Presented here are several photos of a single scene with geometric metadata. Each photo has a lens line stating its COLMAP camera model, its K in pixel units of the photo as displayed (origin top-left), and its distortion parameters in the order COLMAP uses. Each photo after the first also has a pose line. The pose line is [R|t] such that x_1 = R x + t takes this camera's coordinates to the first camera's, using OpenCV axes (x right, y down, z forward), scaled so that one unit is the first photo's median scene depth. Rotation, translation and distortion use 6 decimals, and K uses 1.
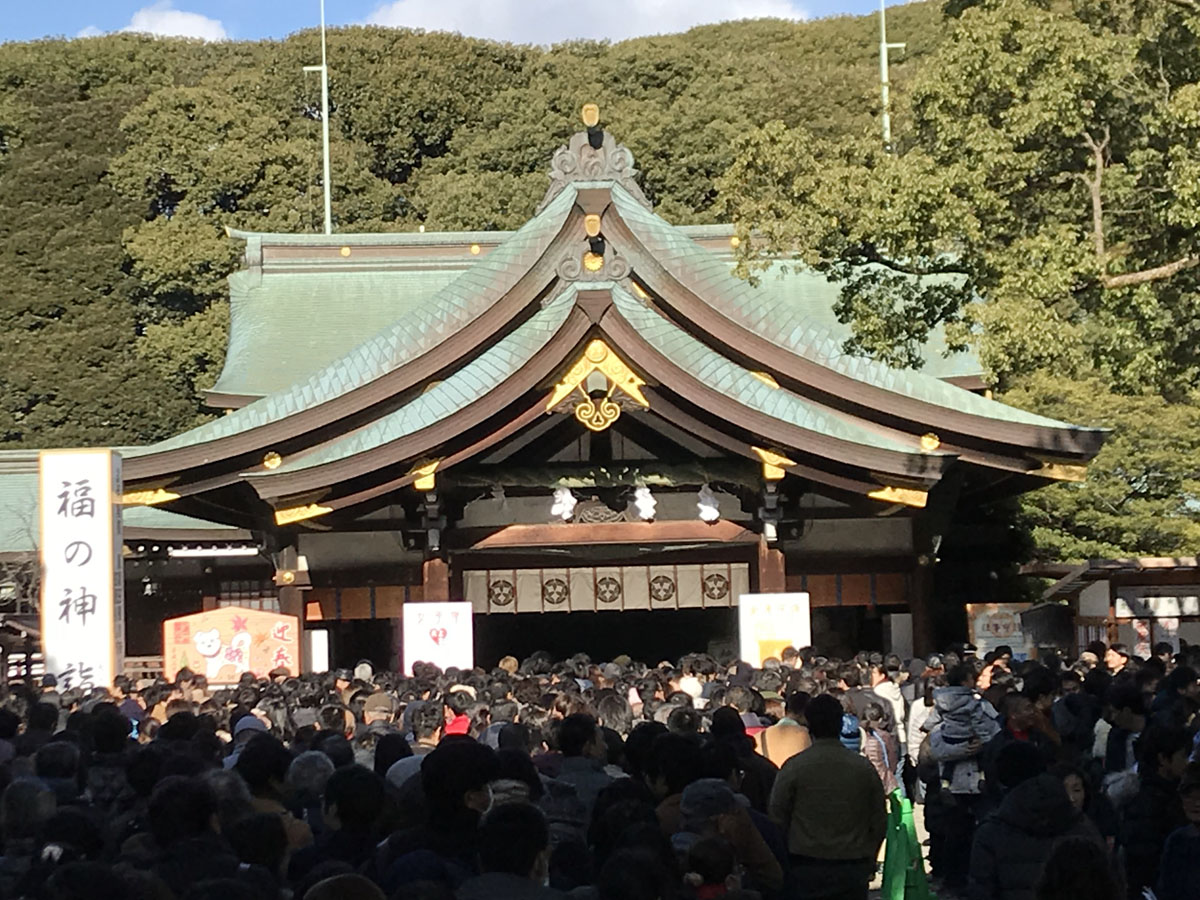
lens RADIAL K [[3221.0, 0, 600.0], [0, 3221.0, 447.3], [0, 0, 1]] dist [0.044824, 0.000000]
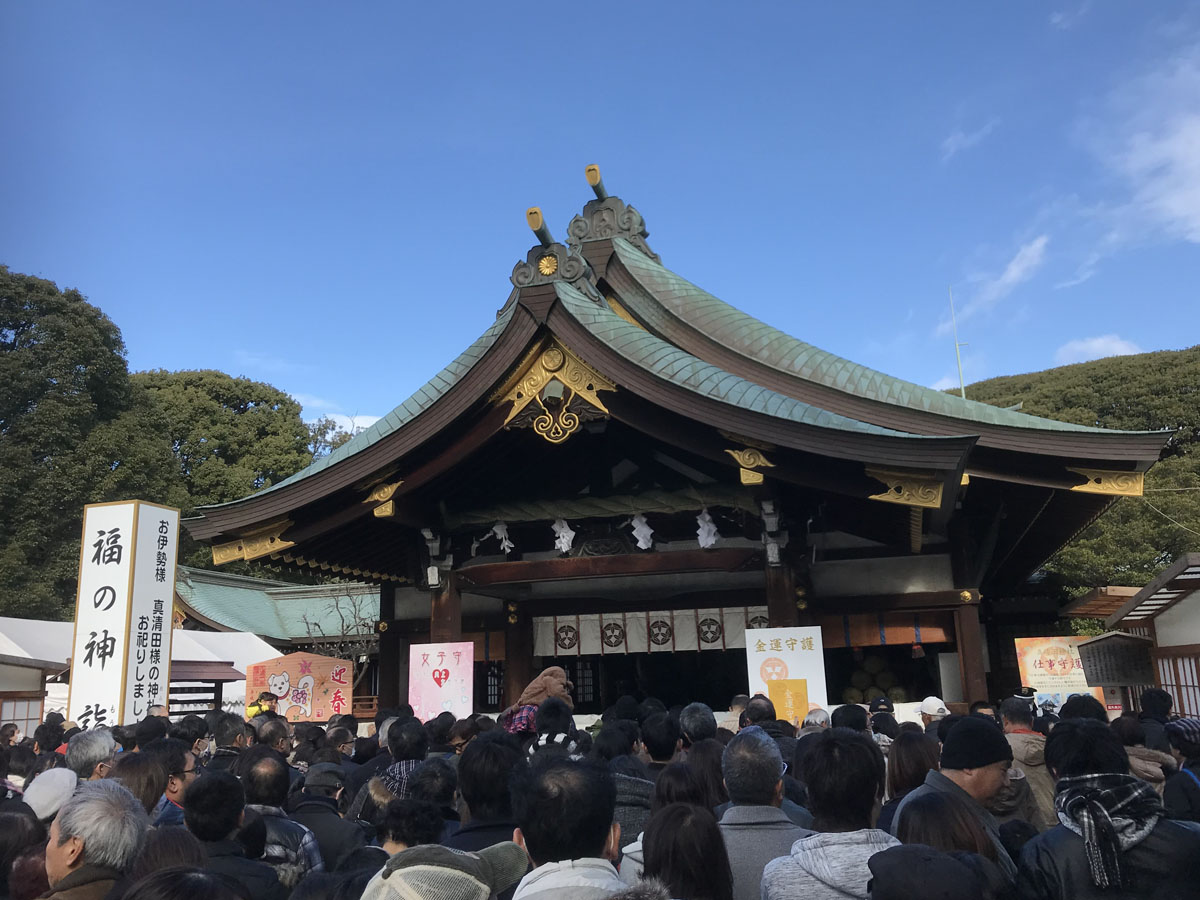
lens RADIAL K [[1057.5, 0, 584.1], [0, 1057.5, 432.8], [0, 0, 1]] dist [0.021590, -0.010512]
pose [[0.959159, -0.069481, -0.274200, 0.087820], [0.020882, 0.984111, -0.176322, 0.044152], [0.282094, 0.163395, 0.945370, 0.705108]]
